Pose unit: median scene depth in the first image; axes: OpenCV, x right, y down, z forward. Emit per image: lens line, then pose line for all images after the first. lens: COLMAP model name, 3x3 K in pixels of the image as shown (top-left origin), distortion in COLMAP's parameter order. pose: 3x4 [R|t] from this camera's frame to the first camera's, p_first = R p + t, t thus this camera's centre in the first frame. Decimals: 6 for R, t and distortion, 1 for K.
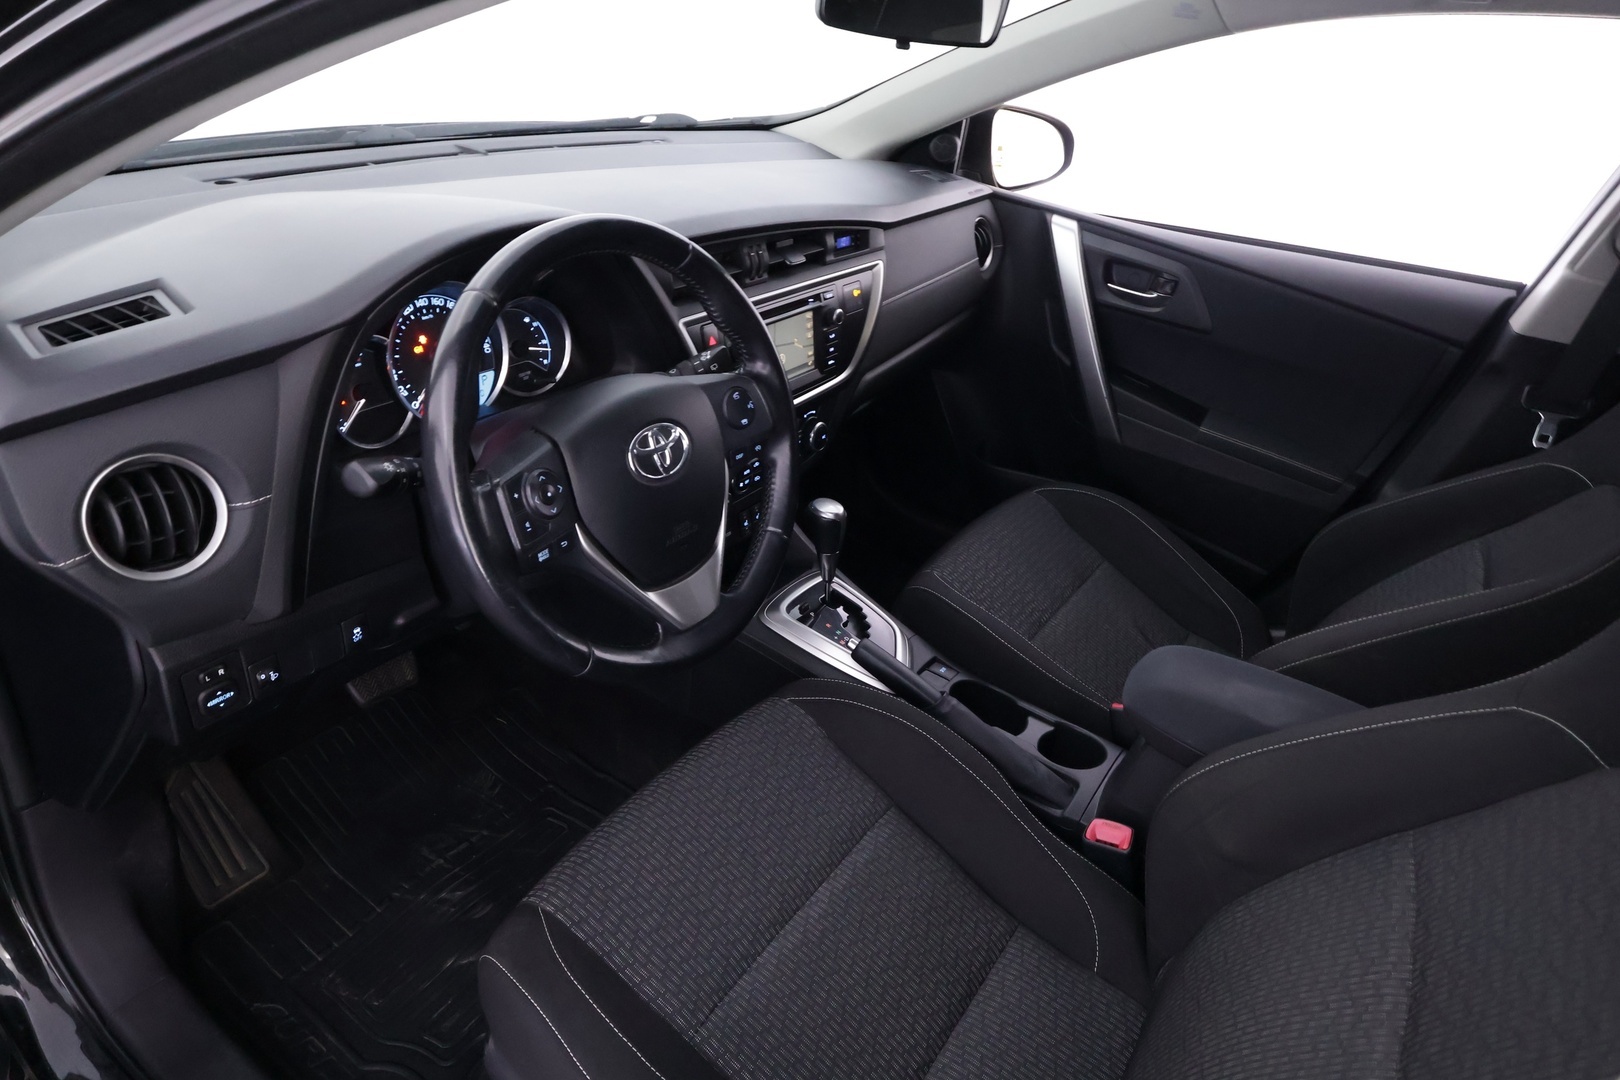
lens RADIAL K [[1003.2, 0, 802.9], [0, 1003.2, 539.3], [0, 0, 1]] dist [-0.000312, 0.000474]
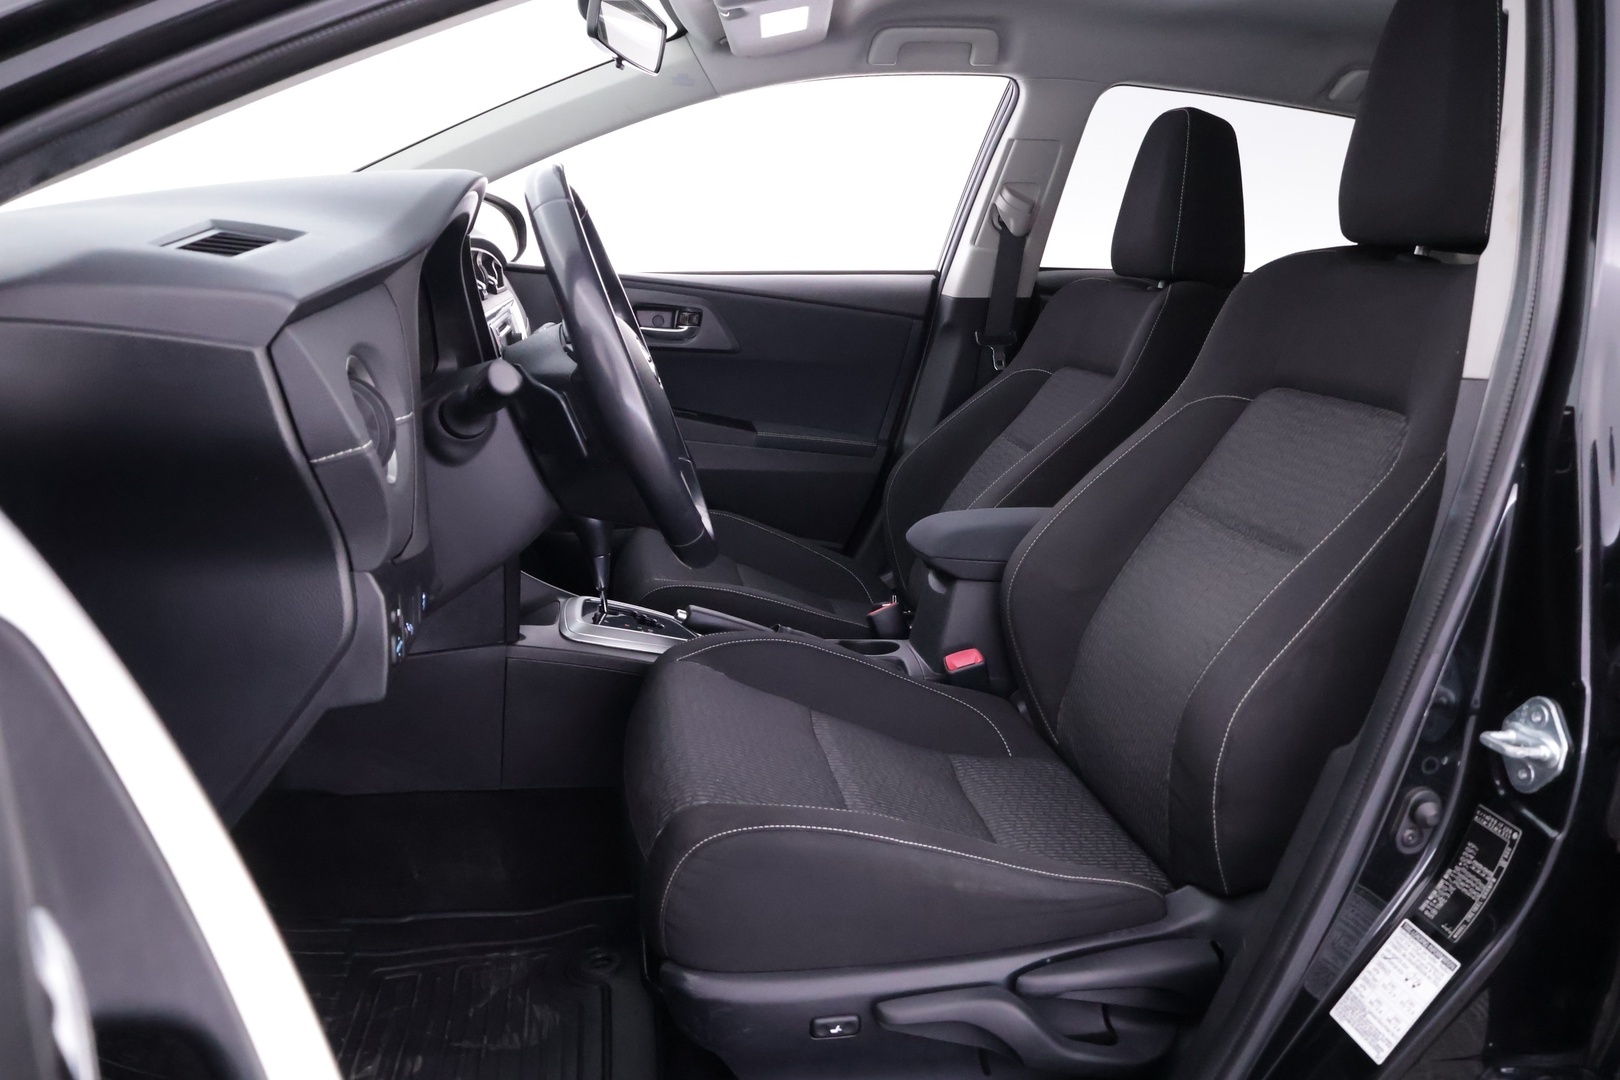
lens RADIAL K [[1312.0, 0, 808.8], [0, 1312.0, 535.6], [0, 0, 1]] dist [0.073804, 0.001349]
pose [[0.696445, -0.202241, 0.688523, -0.716851], [0.373565, 0.921386, -0.107223, 0.207618], [-0.612711, 0.331883, 0.717244, -0.059552]]
